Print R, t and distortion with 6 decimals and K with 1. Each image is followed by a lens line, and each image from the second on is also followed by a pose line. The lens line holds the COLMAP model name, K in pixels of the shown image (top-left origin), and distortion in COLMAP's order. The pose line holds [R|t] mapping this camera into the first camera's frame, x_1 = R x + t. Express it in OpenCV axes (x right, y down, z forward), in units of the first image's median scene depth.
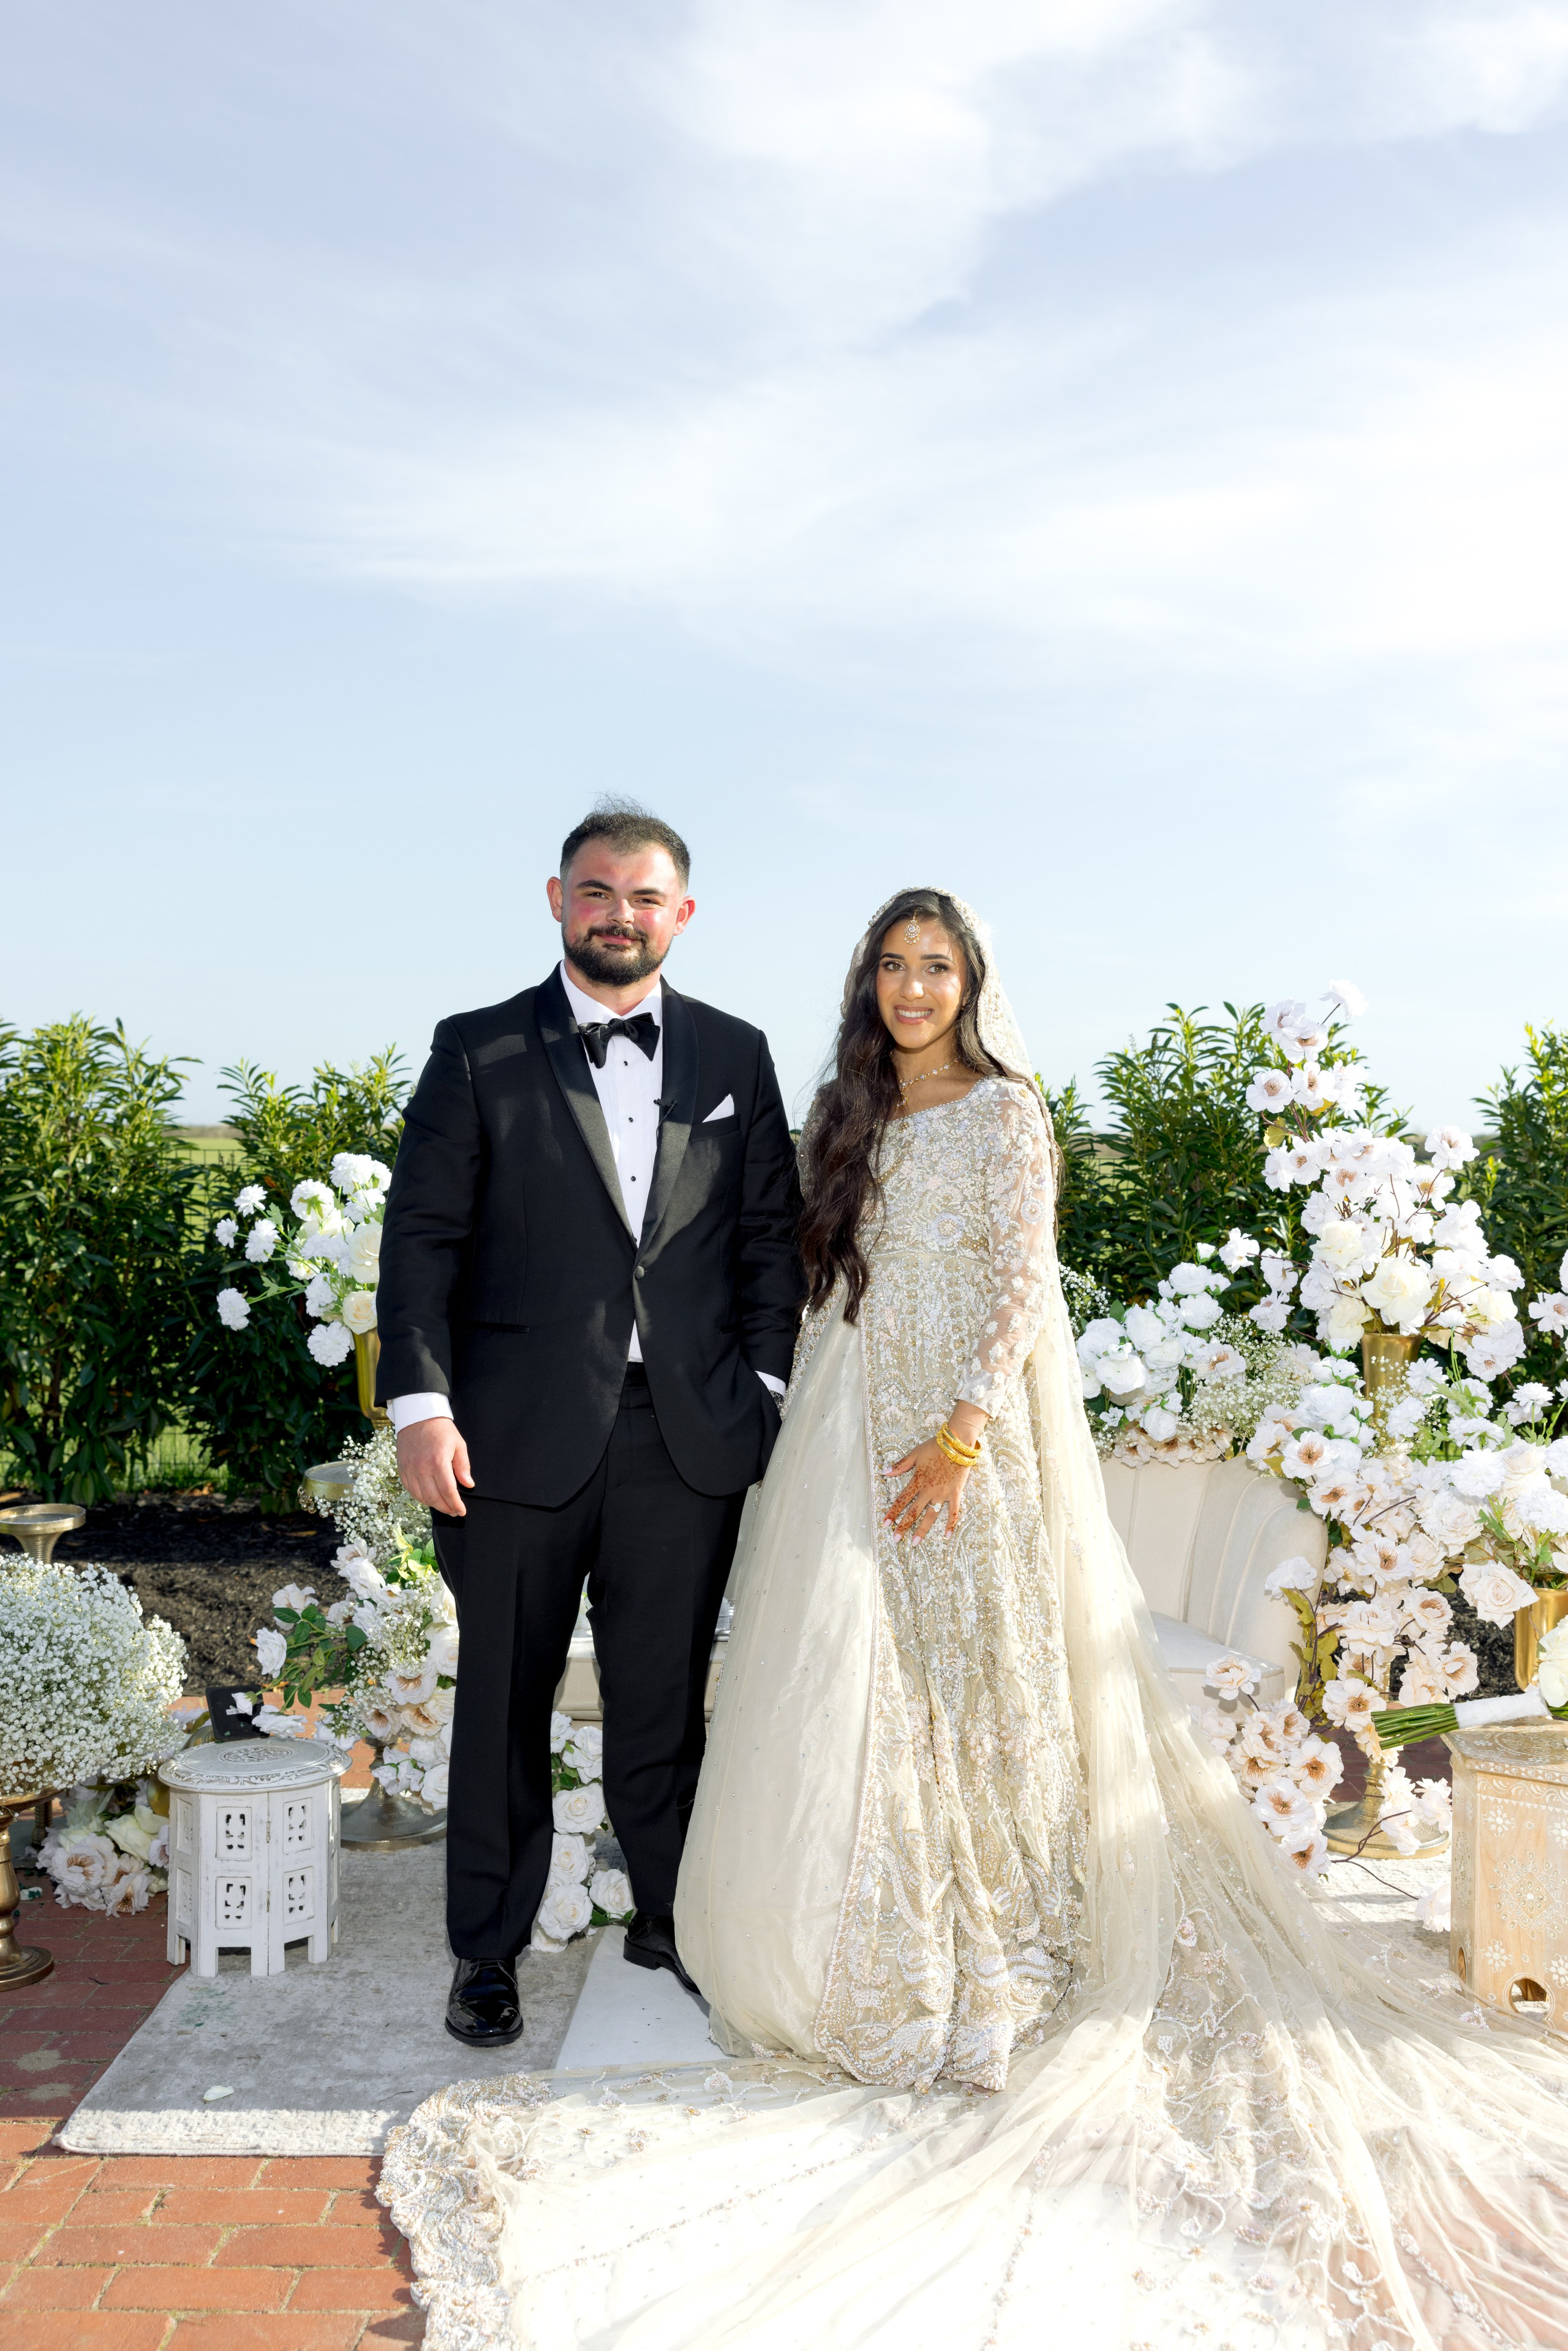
lens RADIAL K [[2190.3, 0, 785.7], [0, 2190.3, 1189.3], [0, 0, 1]] dist [0.000797, 0.000000]
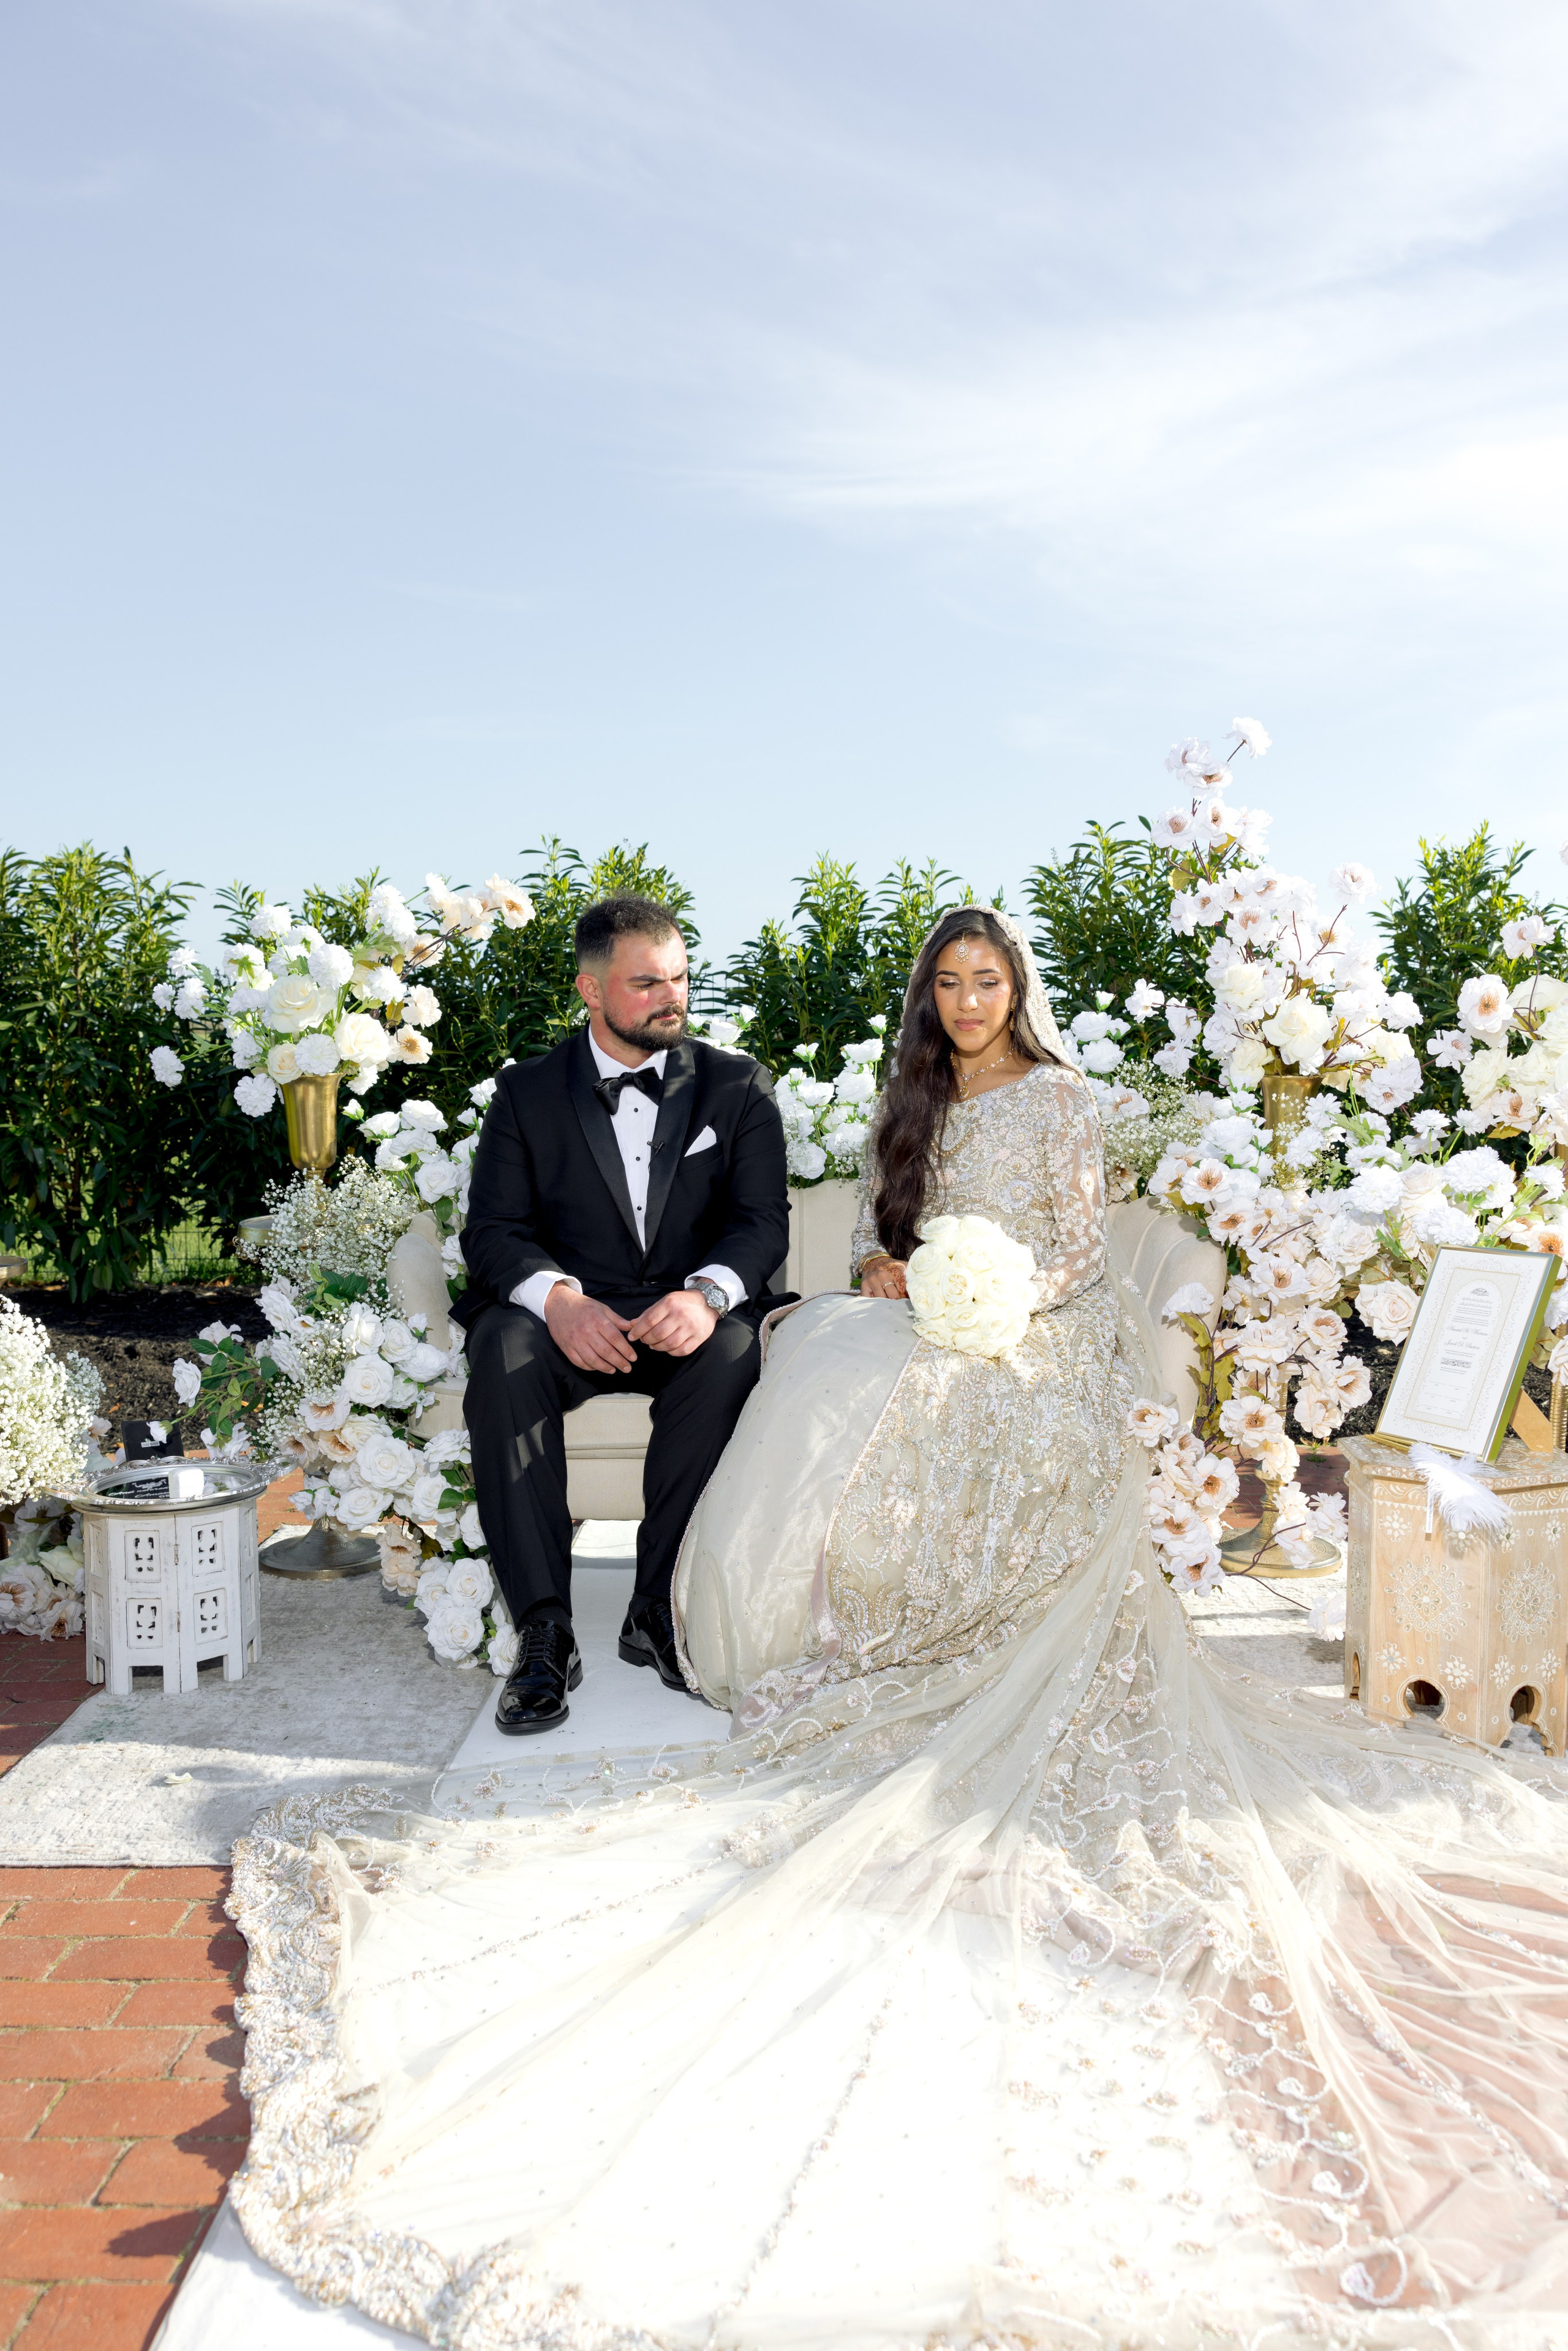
lens RADIAL K [[1822.8, 0, 784.6], [0, 1822.8, 1197.4], [0, 0, 1]] dist [0.008581, -0.008797]
pose [[0.999945, -0.009949, -0.003345, 0.041836], [0.010154, 0.997621, 0.068189, 0.062855], [0.002659, -0.068219, 0.997667, 0.144430]]
